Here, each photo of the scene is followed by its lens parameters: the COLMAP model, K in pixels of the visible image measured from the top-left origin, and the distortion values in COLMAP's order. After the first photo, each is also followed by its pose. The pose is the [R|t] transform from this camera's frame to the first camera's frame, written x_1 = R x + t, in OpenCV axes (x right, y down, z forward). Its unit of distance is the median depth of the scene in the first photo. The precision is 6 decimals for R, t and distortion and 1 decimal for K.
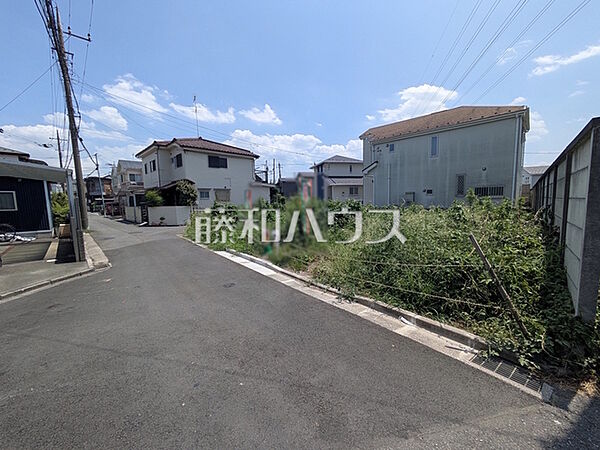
lens RADIAL K [[237.3, 0, 298.1], [0, 237.3, 222.6], [0, 0, 1]] dist [0.001135, 0.001849]
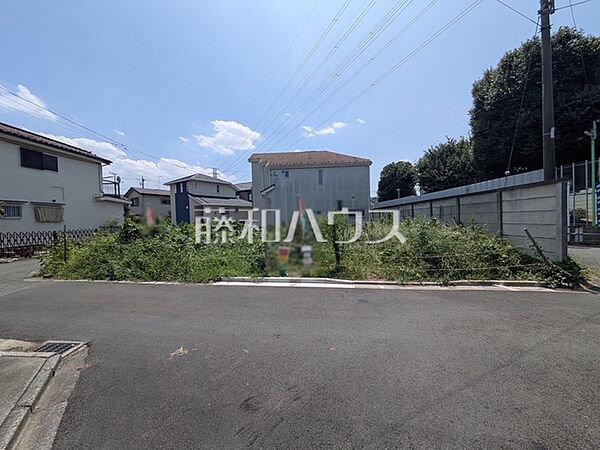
lens RADIAL K [[237.3, 0, 297.7], [0, 237.3, 224.1], [0, 0, 1]] dist [0.001135, 0.001849]
pose [[0.751875, -0.011404, 0.659207, -0.317572], [0.070439, 0.995517, -0.063119, 0.001020], [-0.655532, 0.093892, 0.749308, 0.127234]]
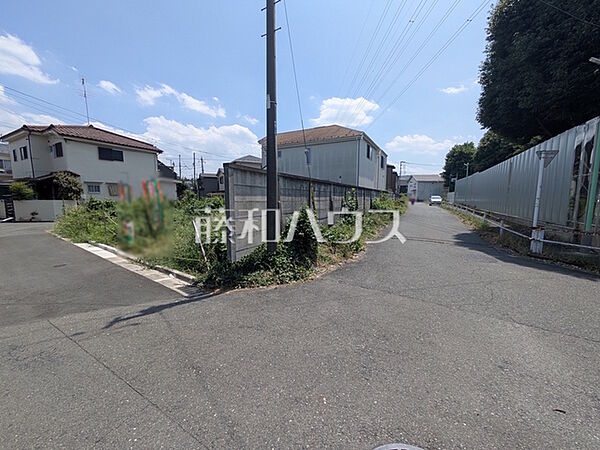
lens RADIAL K [[237.3, 0, 297.7], [0, 237.3, 223.6], [0, 0, 1]] dist [0.001135, 0.001849]
pose [[0.964316, -0.003925, 0.264726, 0.167505], [-0.000392, 0.999868, 0.016251, 0.006859], [-0.264755, -0.015775, 0.964187, -0.151344]]
